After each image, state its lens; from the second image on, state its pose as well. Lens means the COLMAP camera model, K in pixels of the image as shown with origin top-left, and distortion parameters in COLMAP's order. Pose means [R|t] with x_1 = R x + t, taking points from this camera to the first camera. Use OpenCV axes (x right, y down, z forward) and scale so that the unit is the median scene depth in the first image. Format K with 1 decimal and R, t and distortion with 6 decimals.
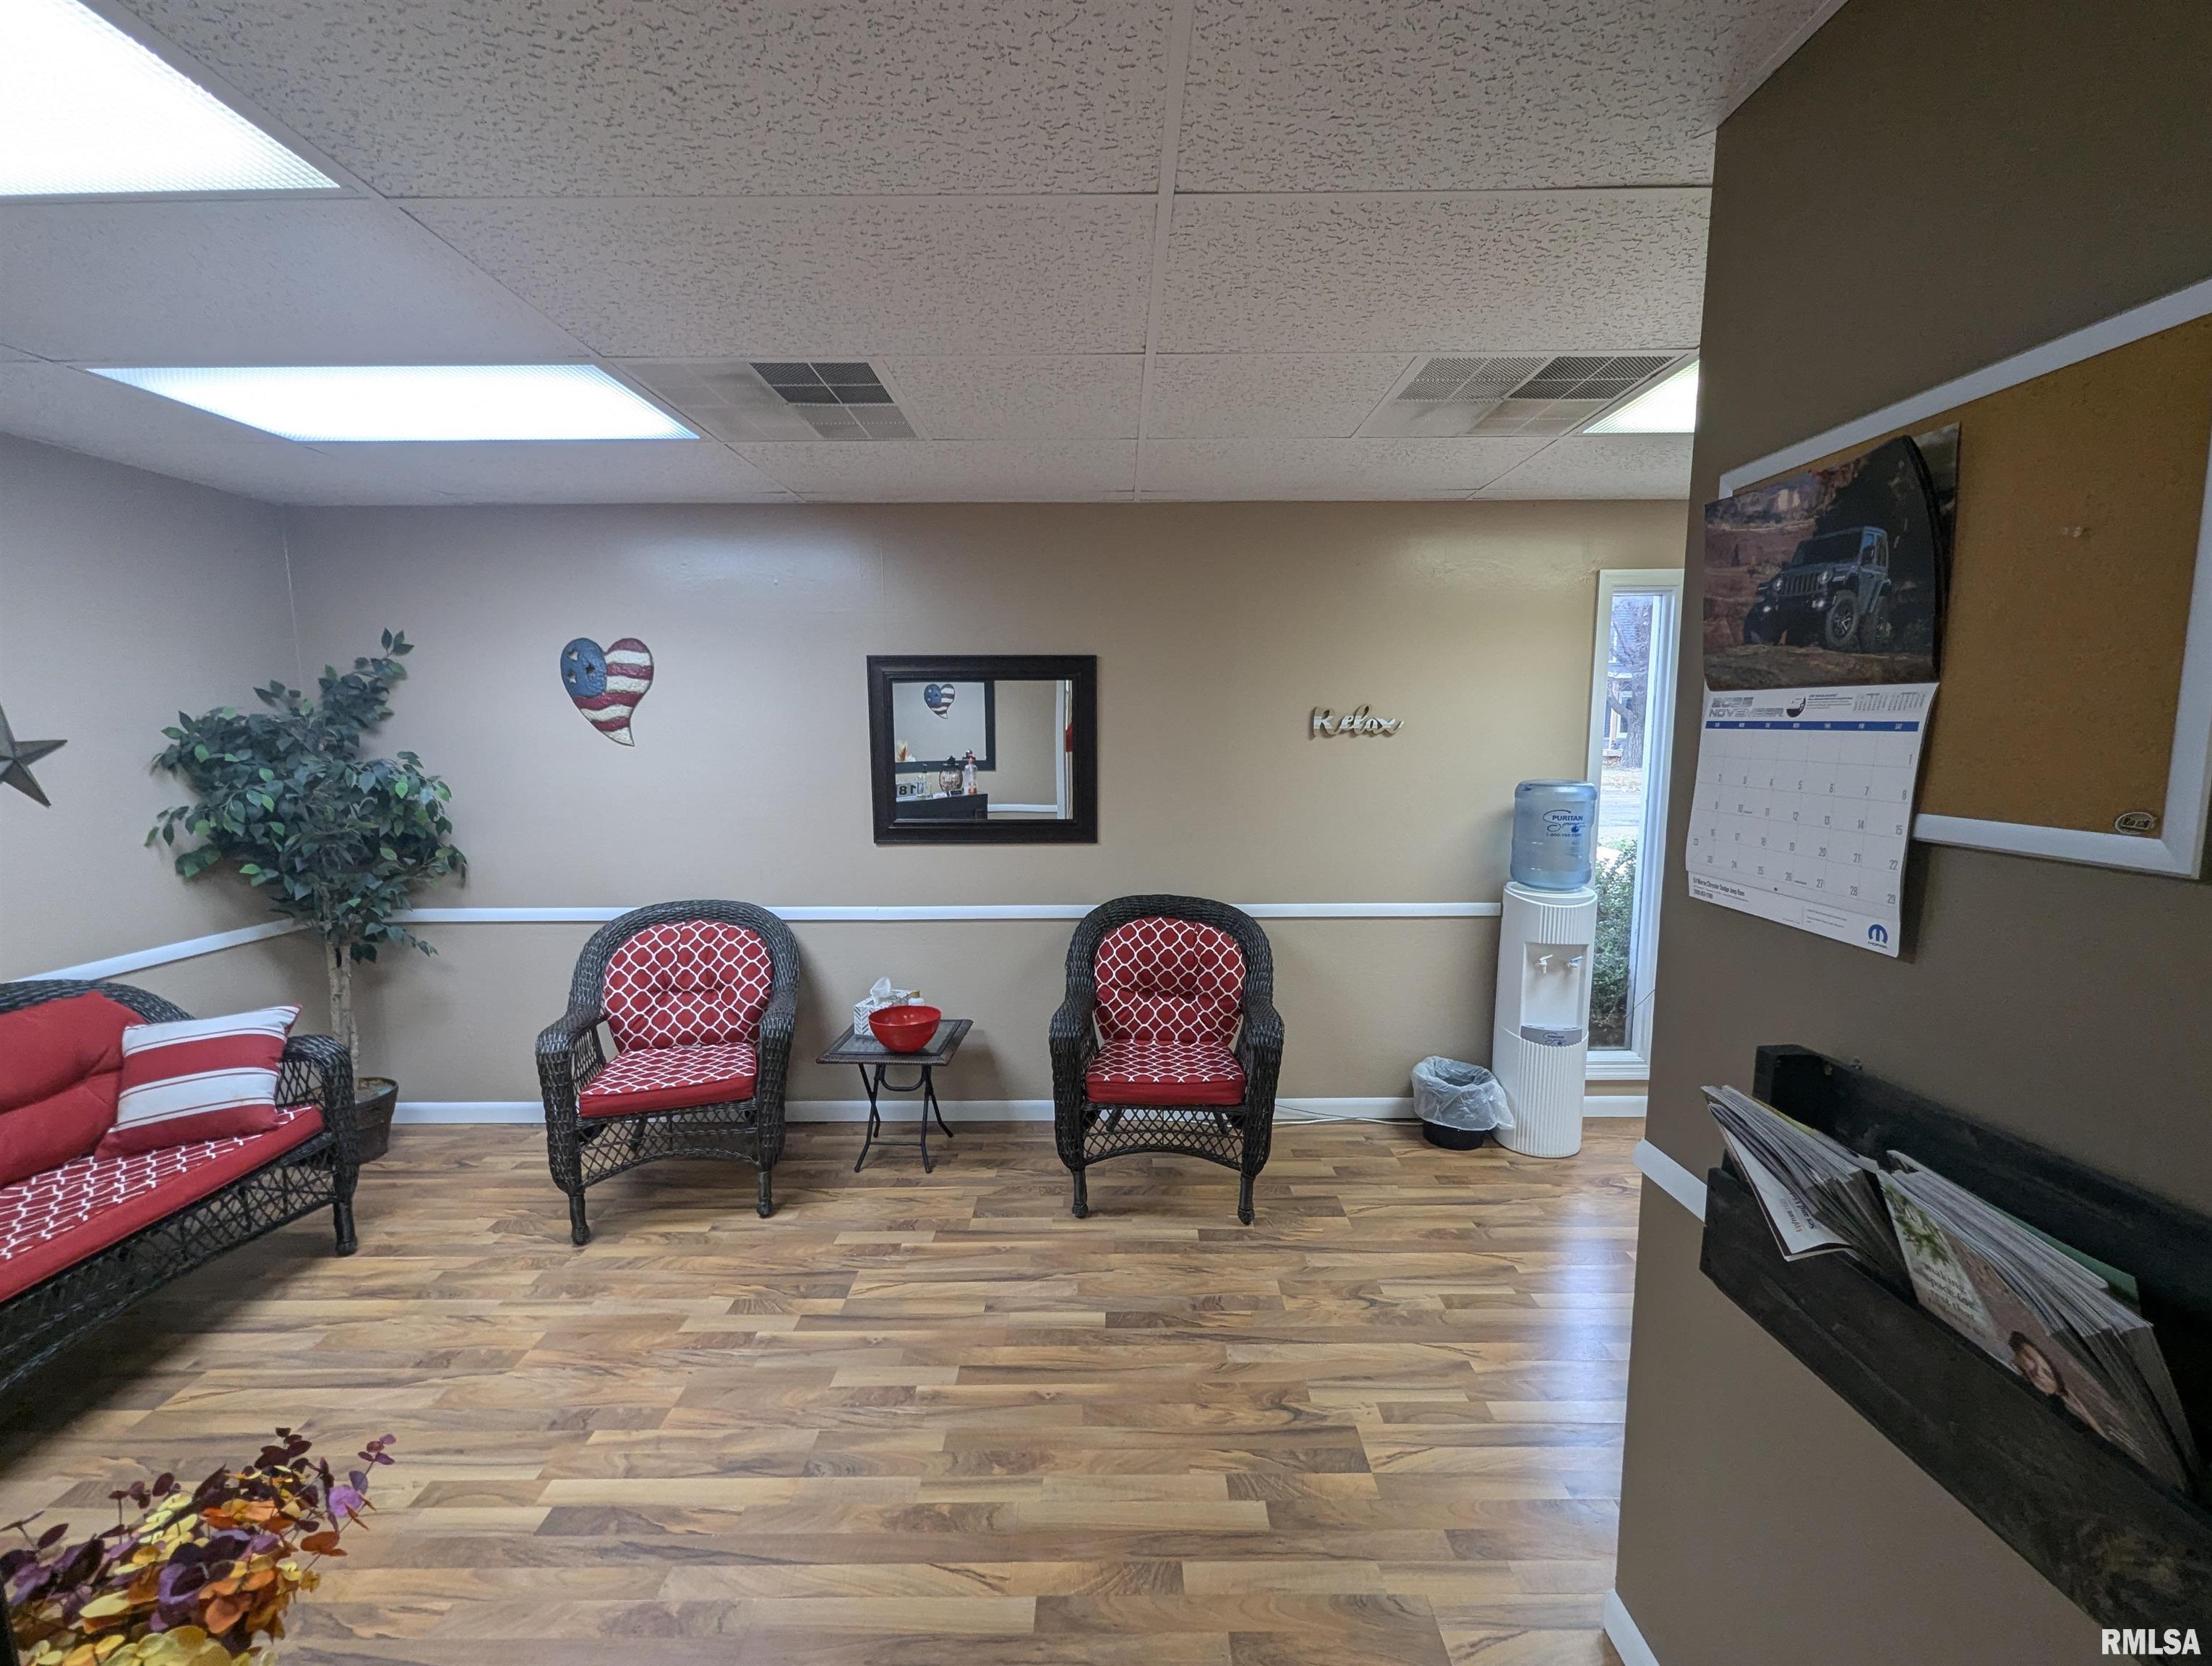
lens RADIAL K [[926.9, 0, 1111.5], [0, 926.9, 833.8], [0, 0, 1]] dist [0.000373, 0.000395]
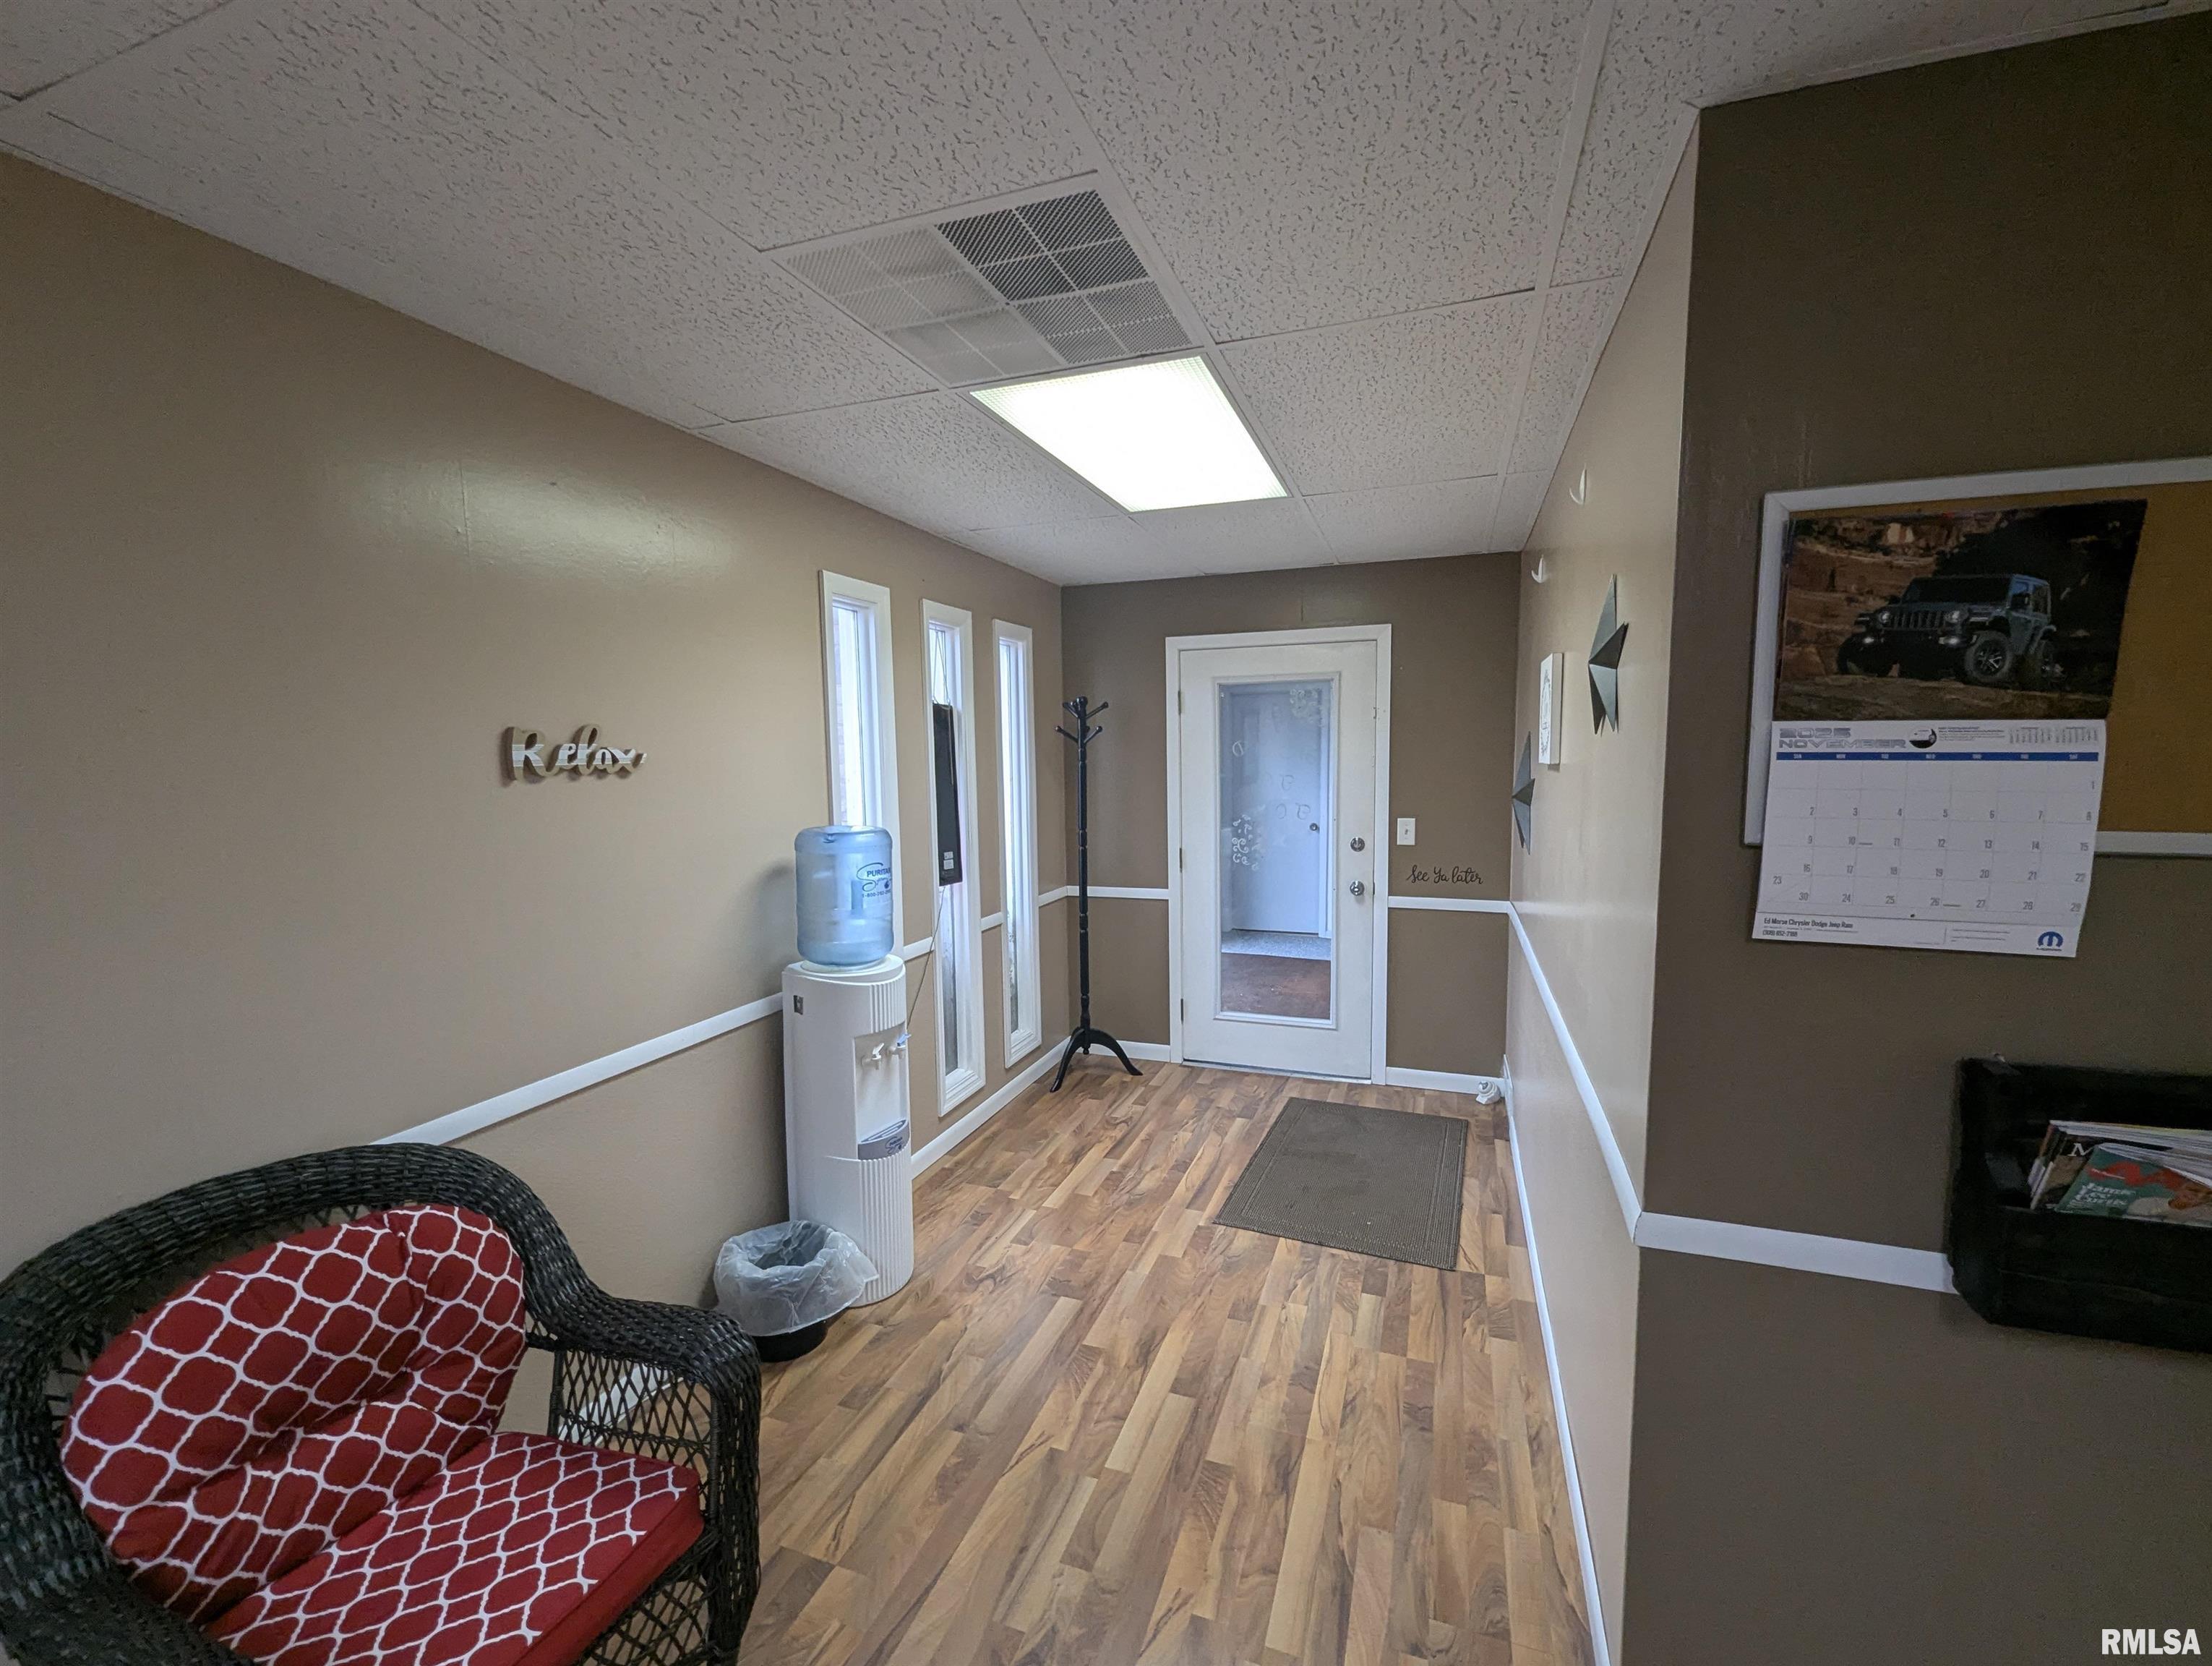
lens RADIAL K [[926.9, 0, 1110.0], [0, 926.9, 839.9], [0, 0, 1]] dist [0.000373, 0.000395]
pose [[0.337353, -0.092380, 0.936834, -0.511203], [0.115259, 0.991739, 0.056289, -0.175107], [-0.934296, 0.088989, 0.345214, 1.402538]]
